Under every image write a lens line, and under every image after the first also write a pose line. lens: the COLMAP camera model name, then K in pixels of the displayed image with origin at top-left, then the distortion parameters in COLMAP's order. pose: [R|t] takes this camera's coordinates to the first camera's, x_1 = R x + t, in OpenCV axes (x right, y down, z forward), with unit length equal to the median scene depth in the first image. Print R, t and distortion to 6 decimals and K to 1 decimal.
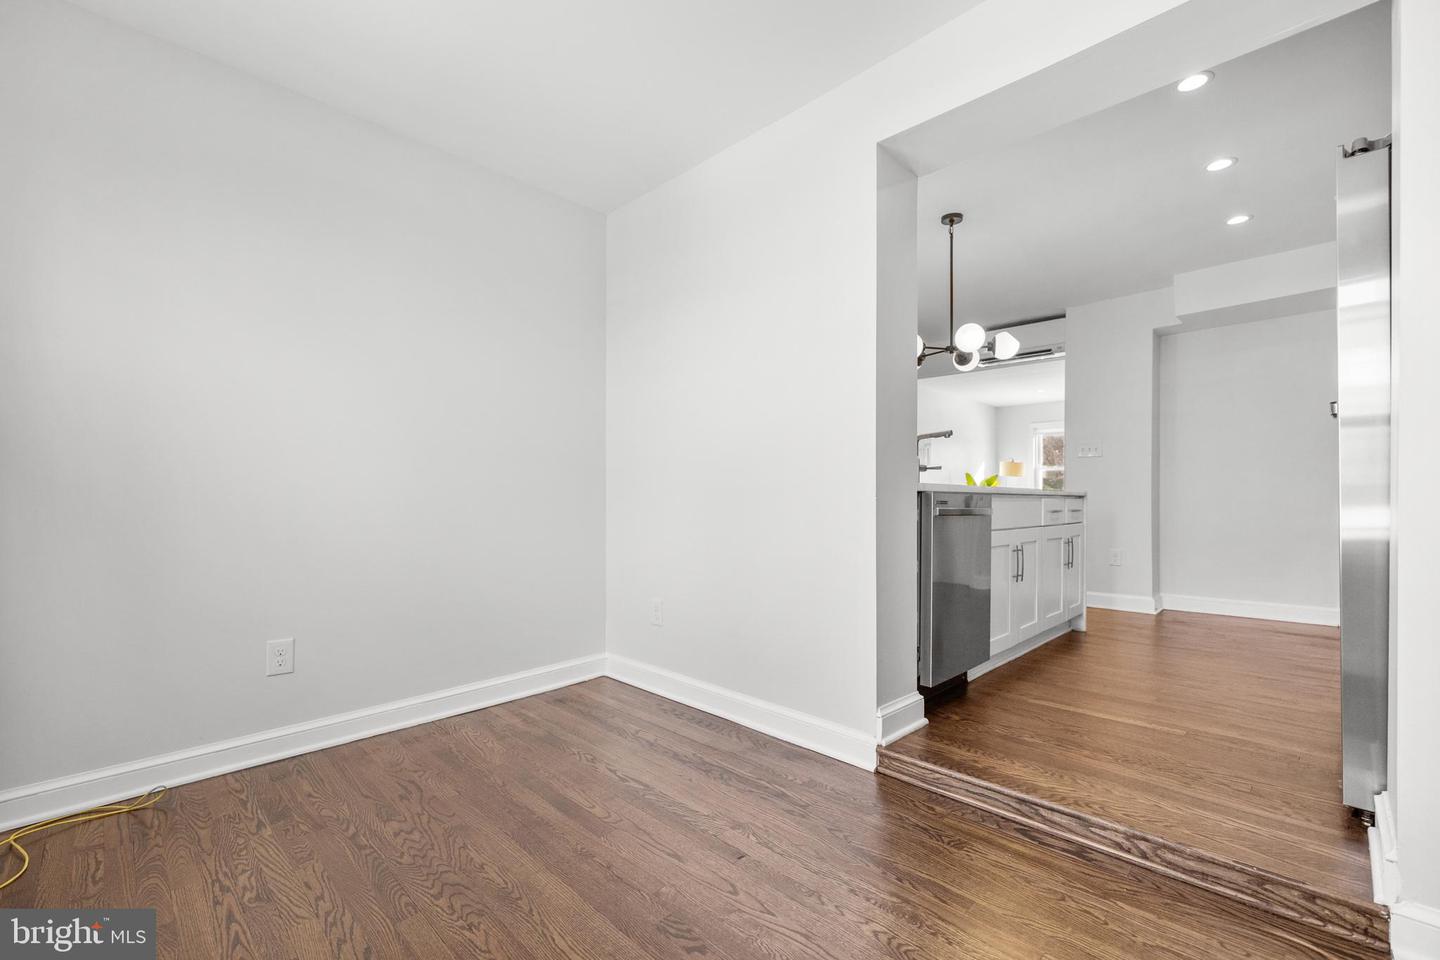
lens RADIAL K [[620.9, 0, 692.6], [0, 620.9, 506.6], [0, 0, 1]] dist [-0.000598, -0.000031]
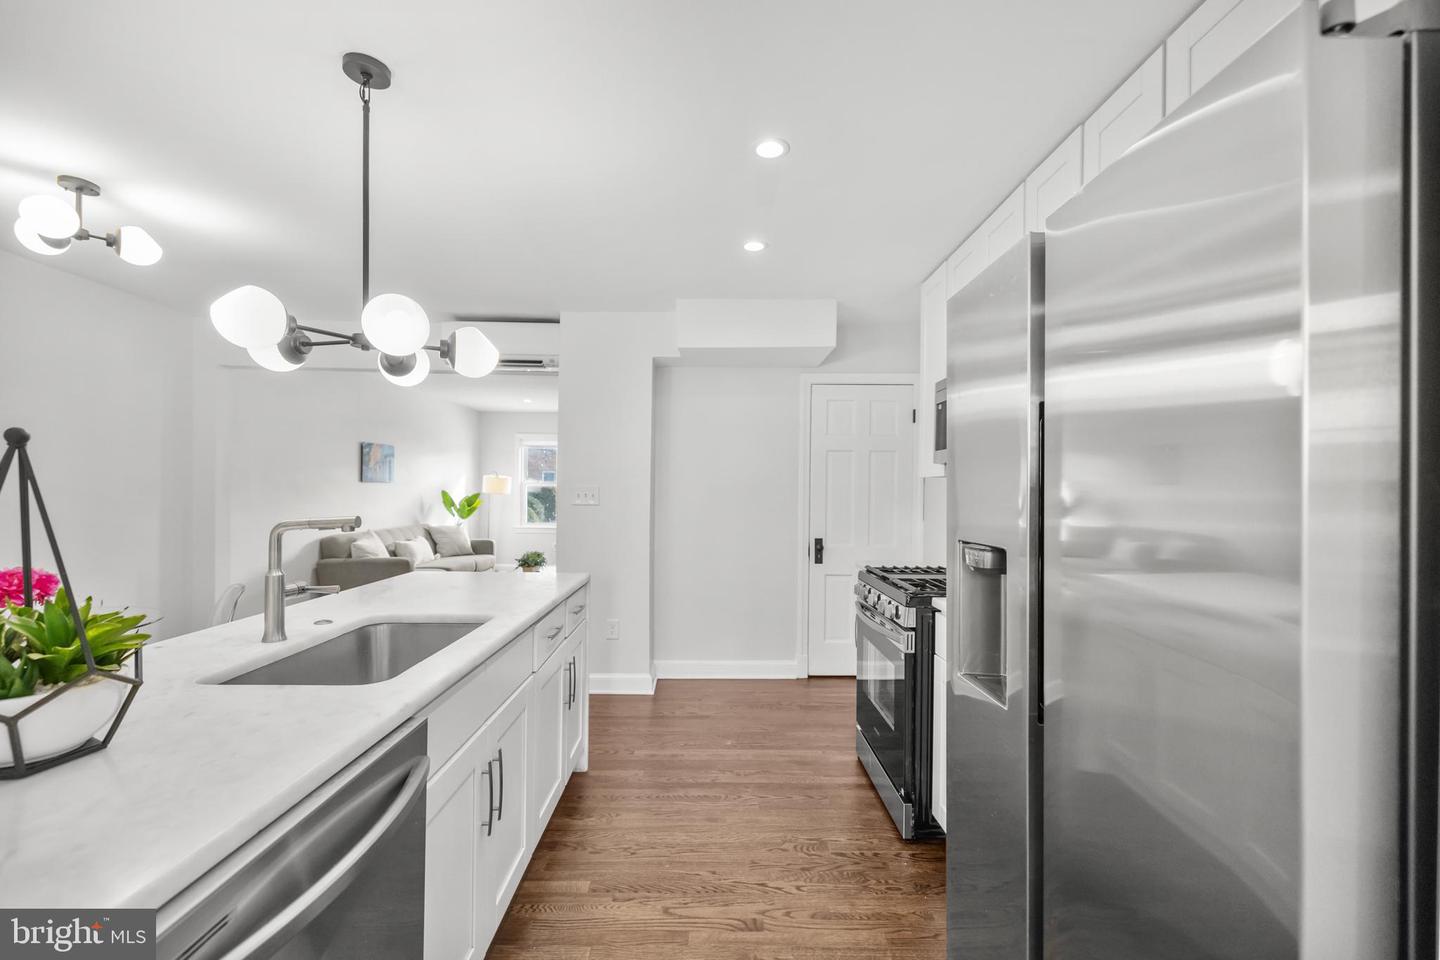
lens RADIAL K [[612.8, 0, 725.8], [0, 612.8, 473.9], [0, 0, 1]] dist [-0.000630, -0.000022]
pose [[0.676099, 0.015822, 0.736641, 0.271570], [0.003367, 0.999693, -0.024562, -0.146004], [-0.736803, 0.019087, 0.675838, 0.500812]]
